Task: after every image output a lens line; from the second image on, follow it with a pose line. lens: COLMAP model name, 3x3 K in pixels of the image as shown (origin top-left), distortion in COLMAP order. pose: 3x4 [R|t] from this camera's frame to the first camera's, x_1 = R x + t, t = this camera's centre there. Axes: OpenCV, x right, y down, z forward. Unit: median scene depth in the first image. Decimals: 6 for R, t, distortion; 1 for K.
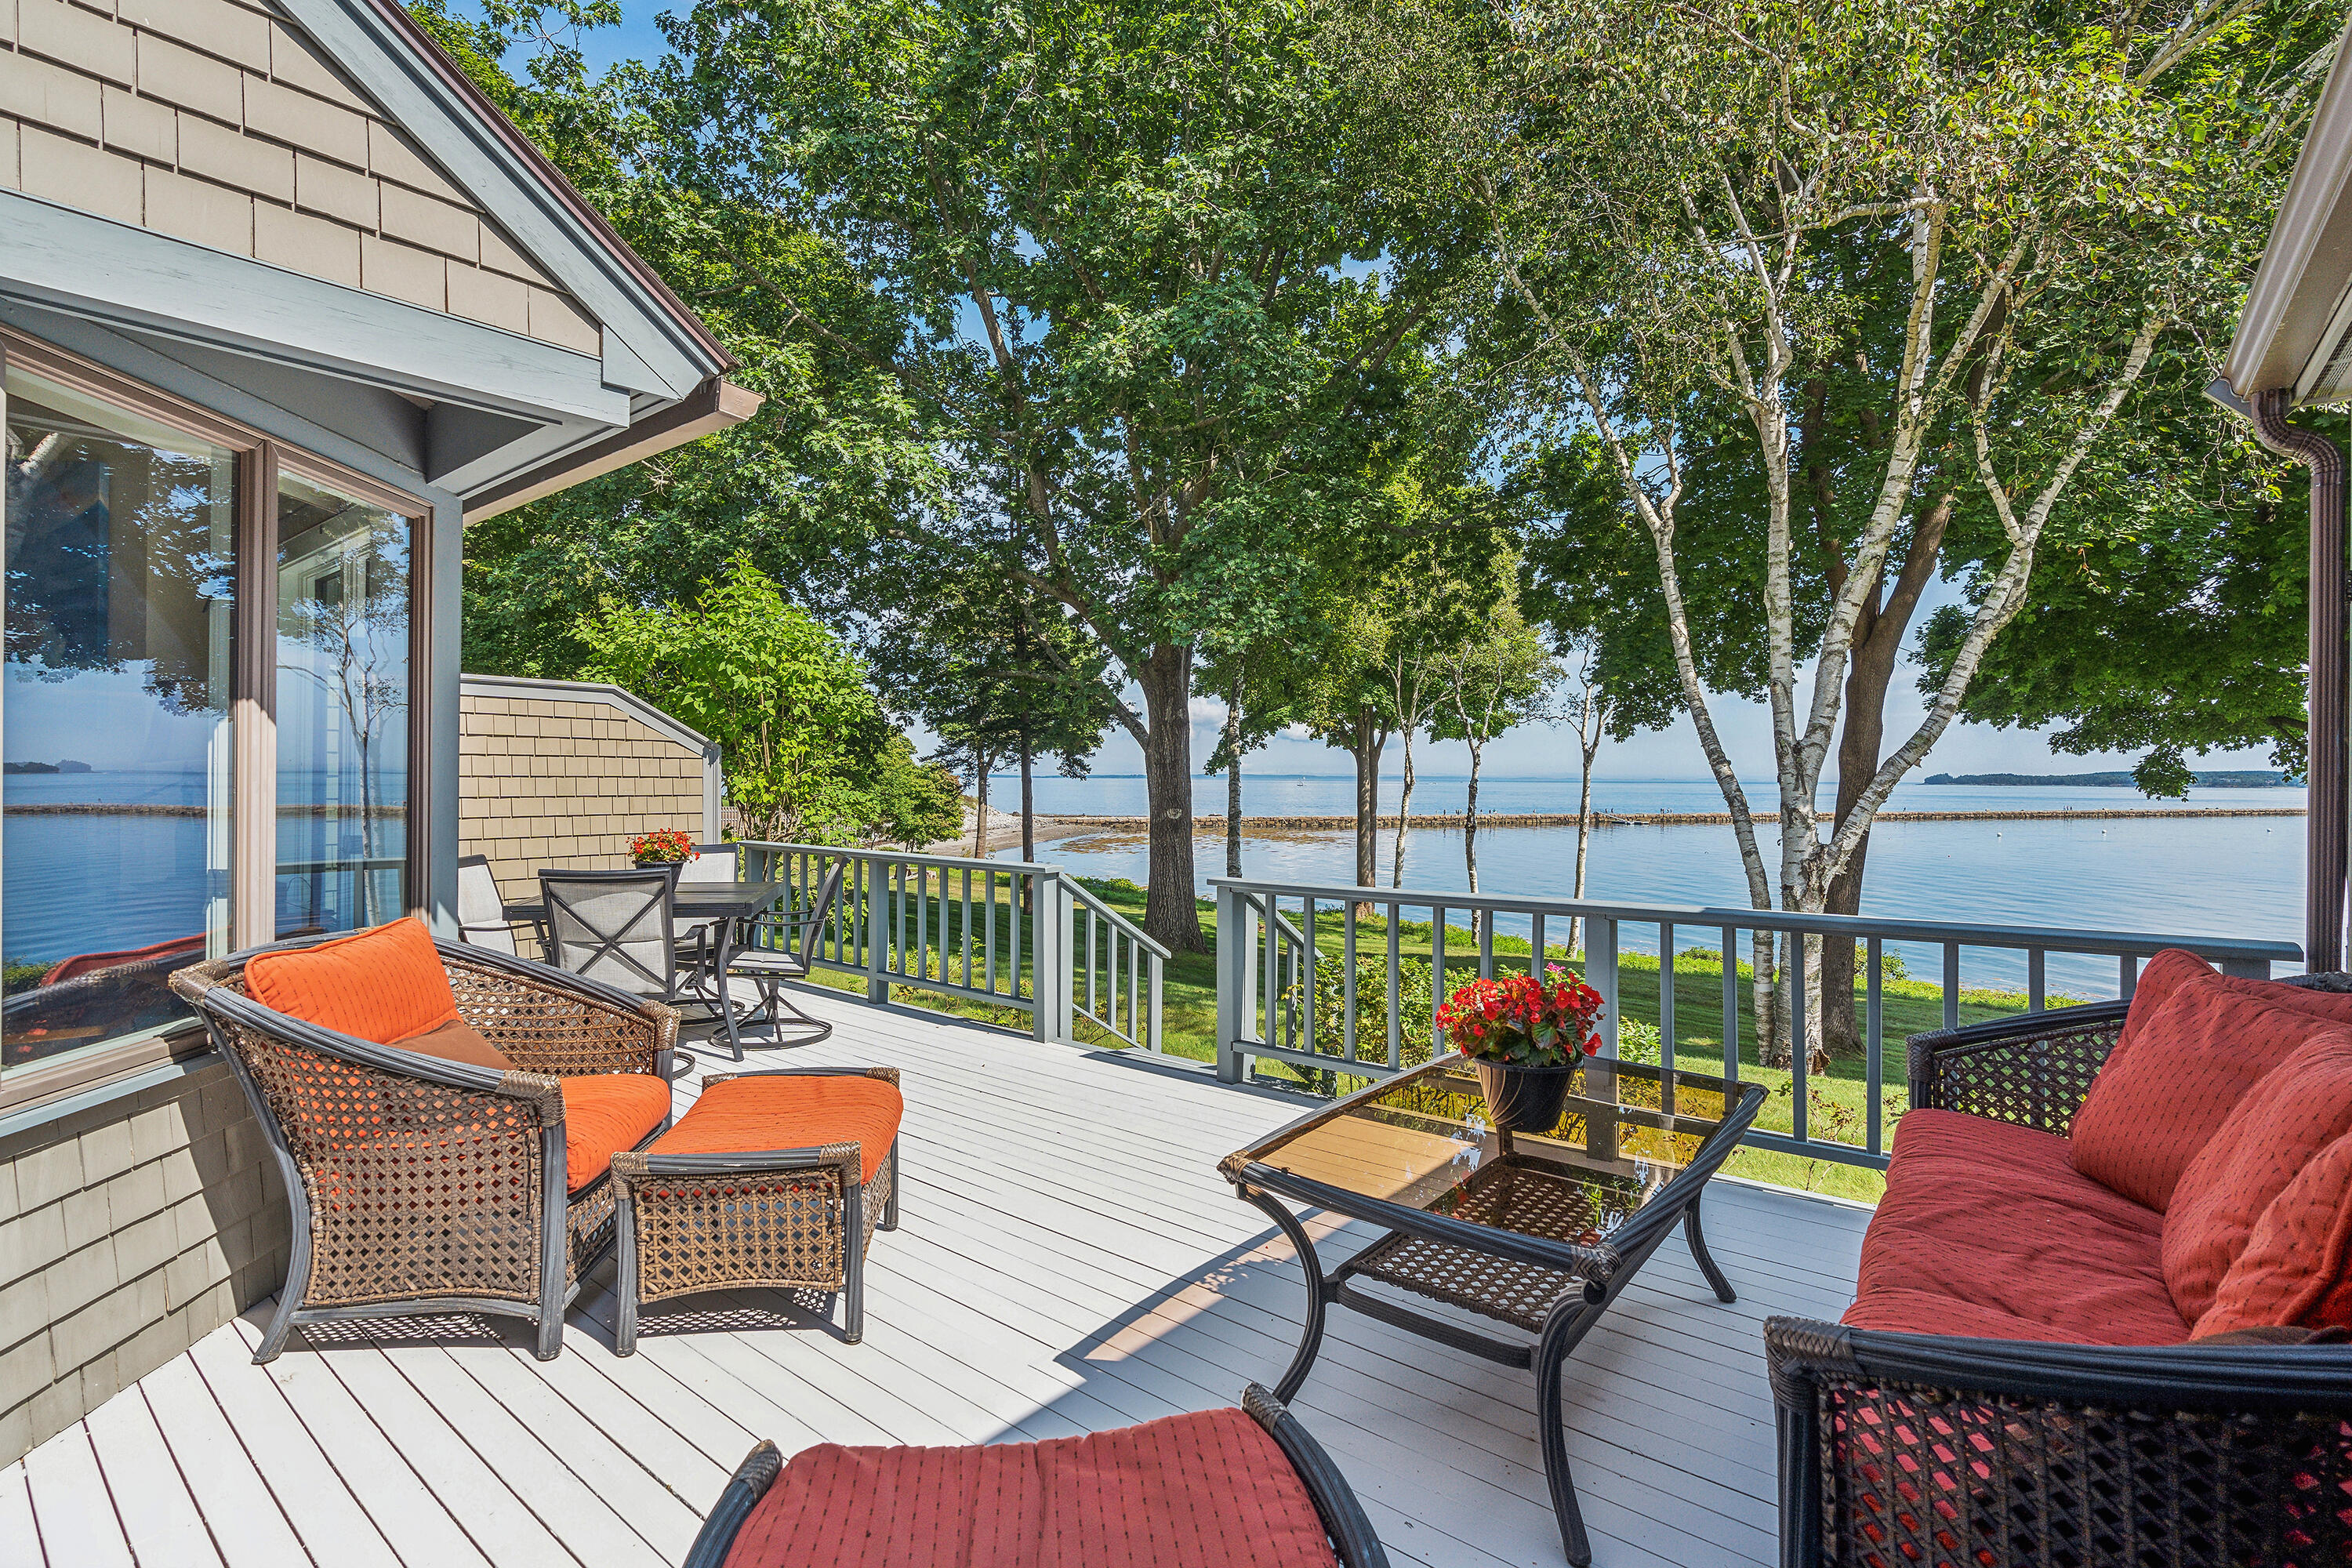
lens RADIAL K [[1081.0, 0, 1186.1], [0, 1081.0, 769.4], [0, 0, 1]] dist [-0.008752, 0.001313]
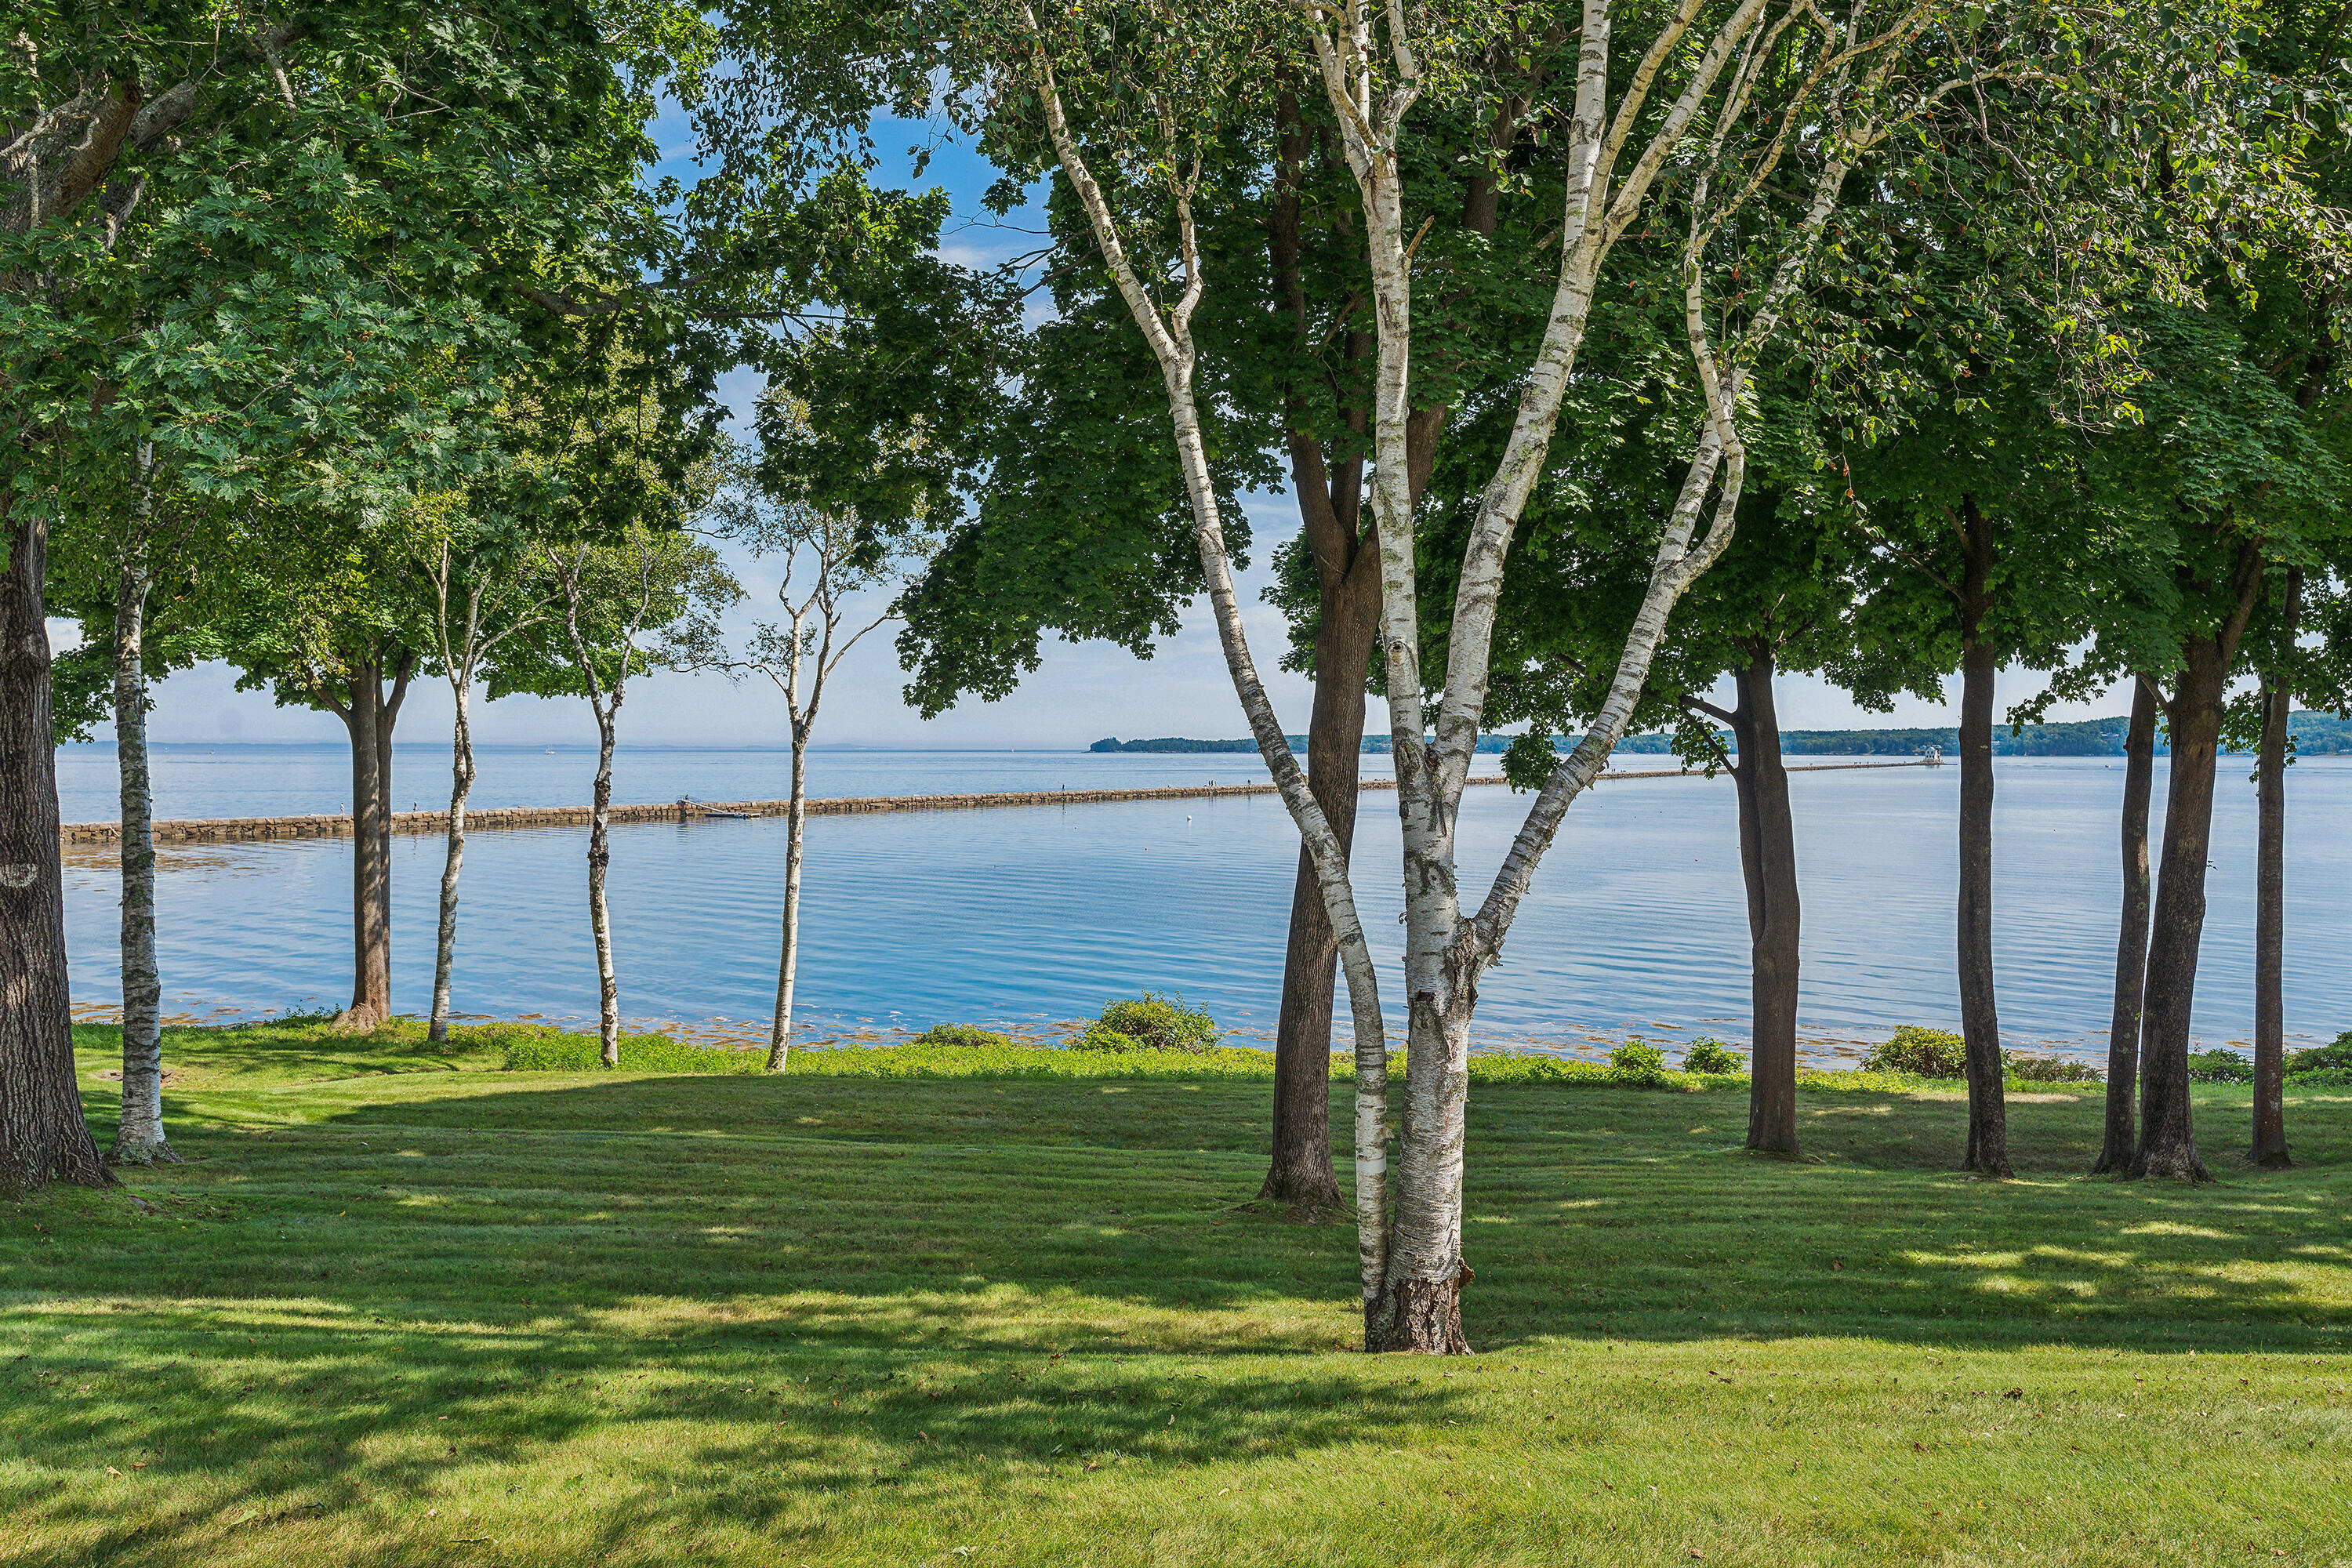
lens RADIAL K [[1715.6, 0, 1166.5], [0, 1715.6, 783.9], [0, 0, 1]] dist [0.002504, 0.000076]
pose [[0.797484, -0.017645, 0.603083, -0.065821], [-0.000866, 0.999538, 0.030390, -0.019802], [-0.603340, -0.024758, 0.797100, 0.195925]]
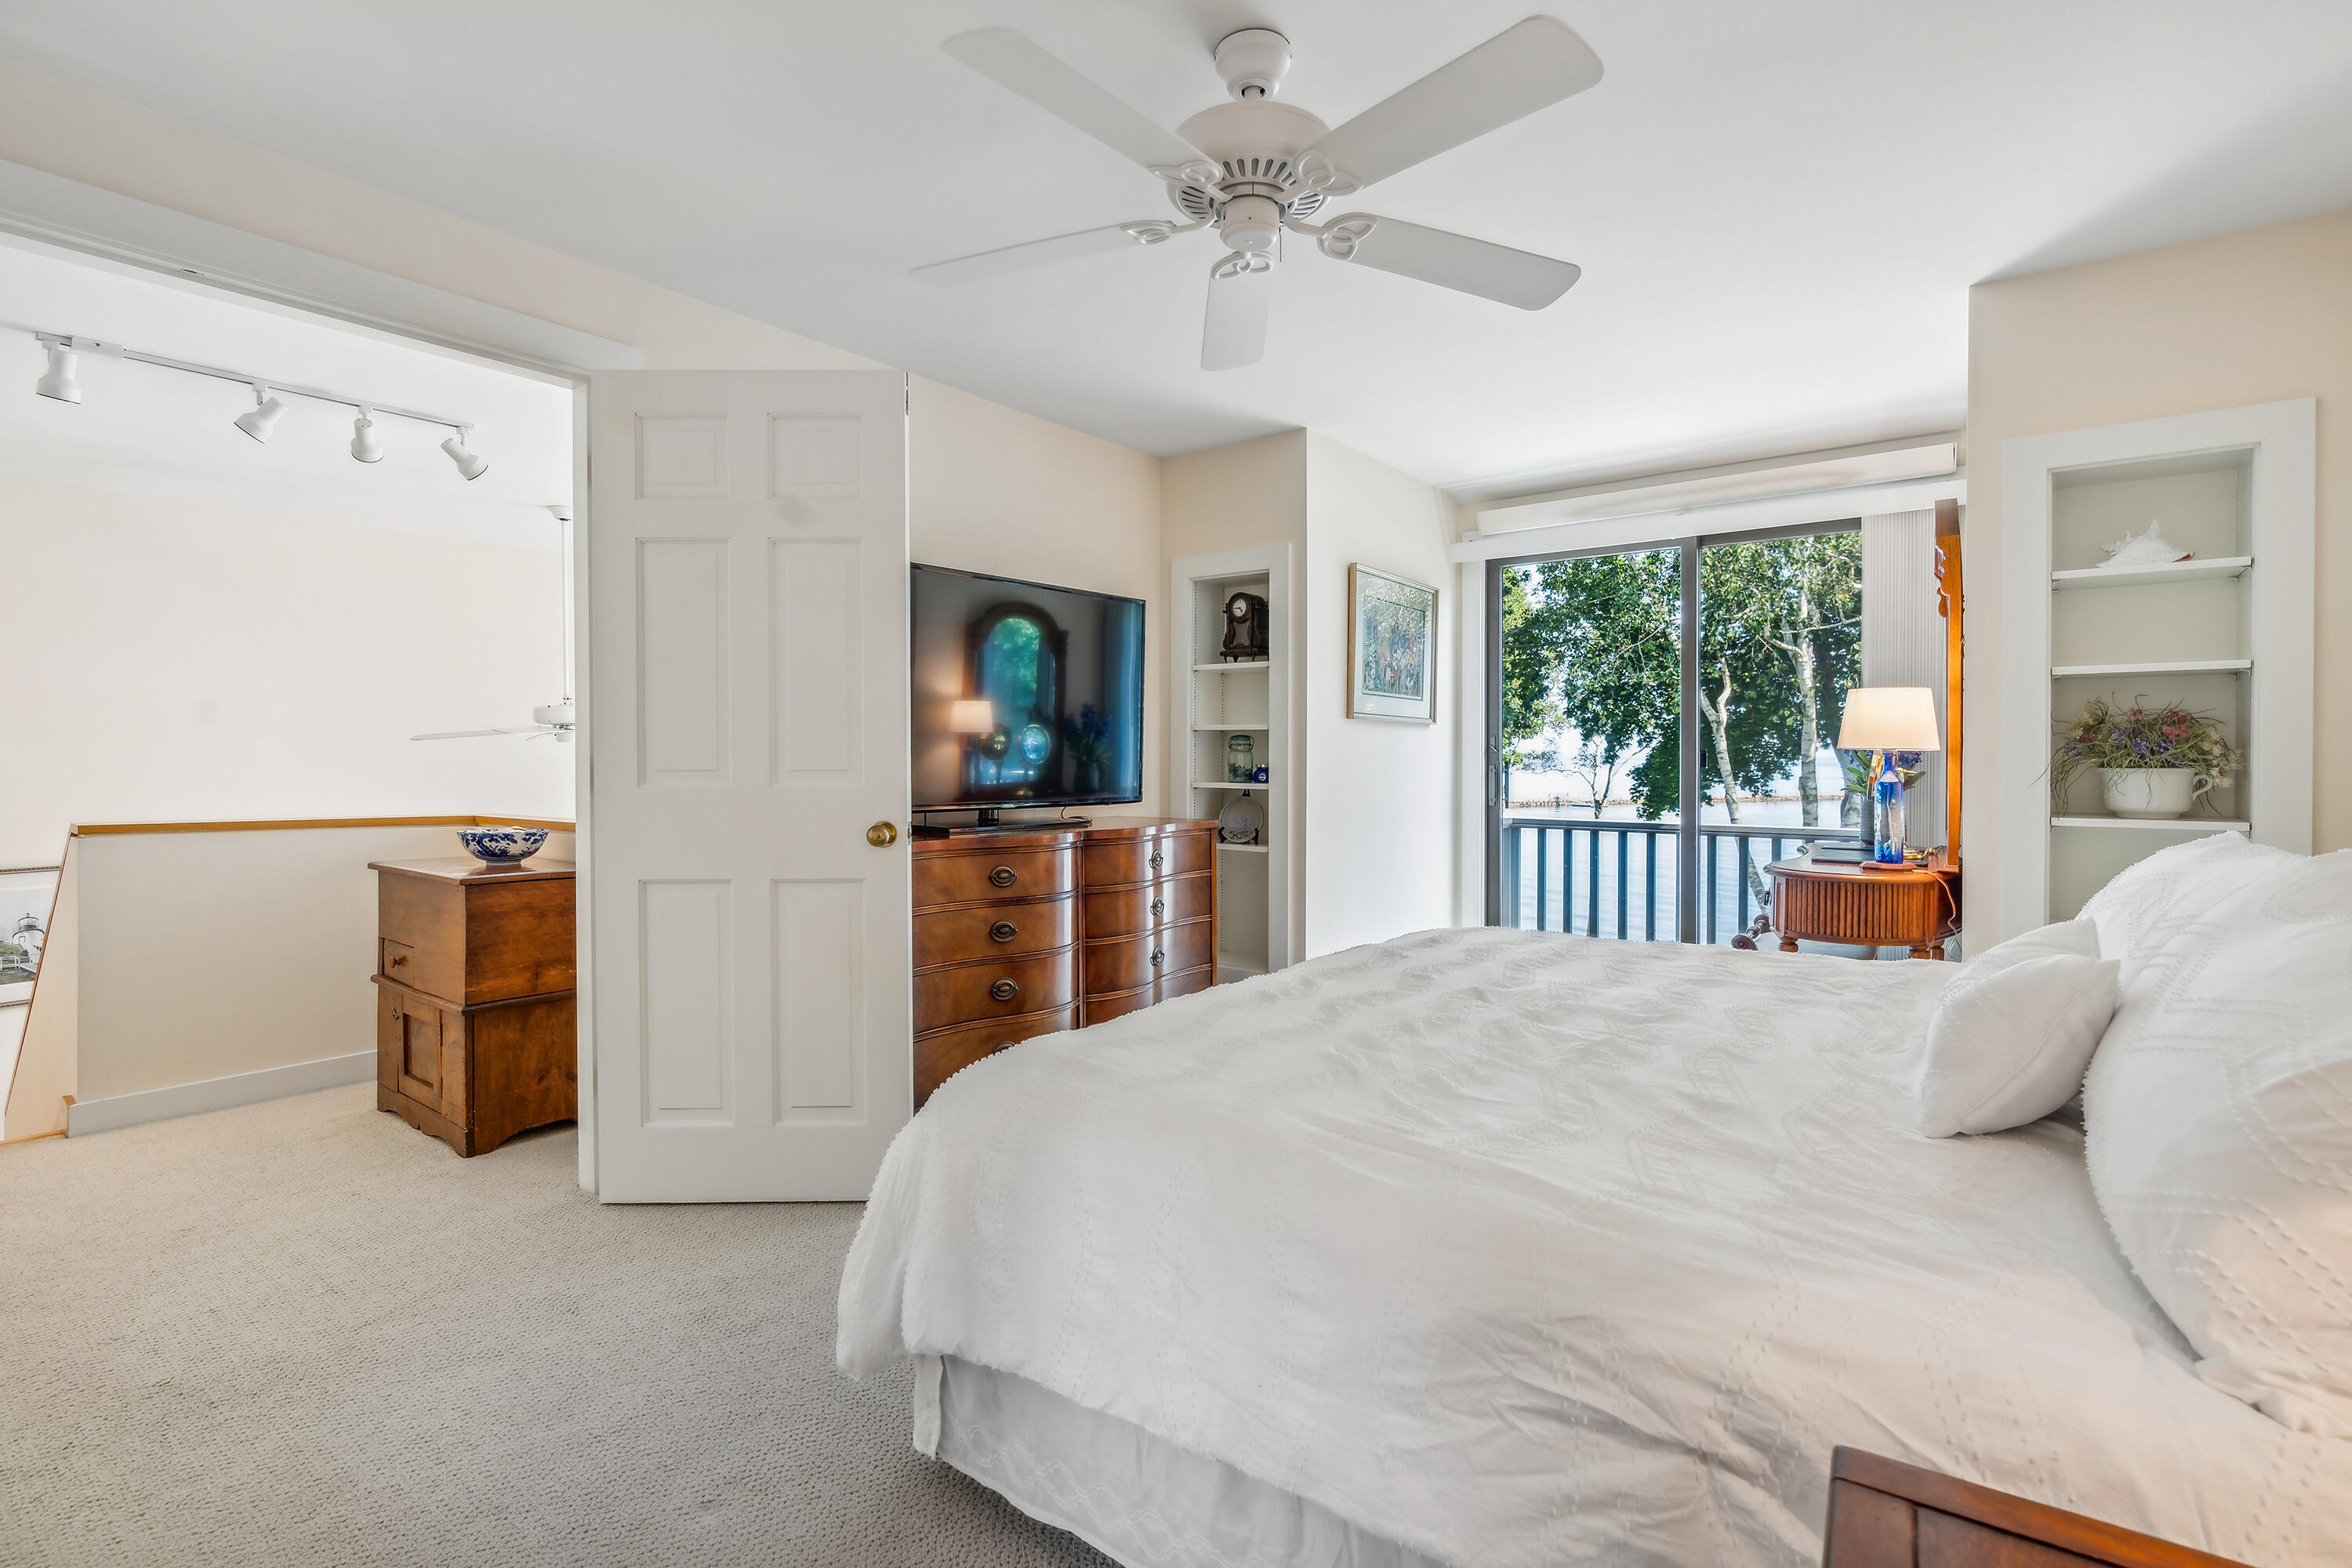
lens RADIAL K [[1081.0, 0, 1178.8], [0, 1081.0, 770.7], [0, 0, 1]] dist [-0.008752, 0.001313]
pose [[0.999395, -0.010975, 0.033009, -0.189005], [0.010219, 0.999684, 0.022983, -0.131096], [-0.033250, -0.022632, 0.999191, -0.224955]]
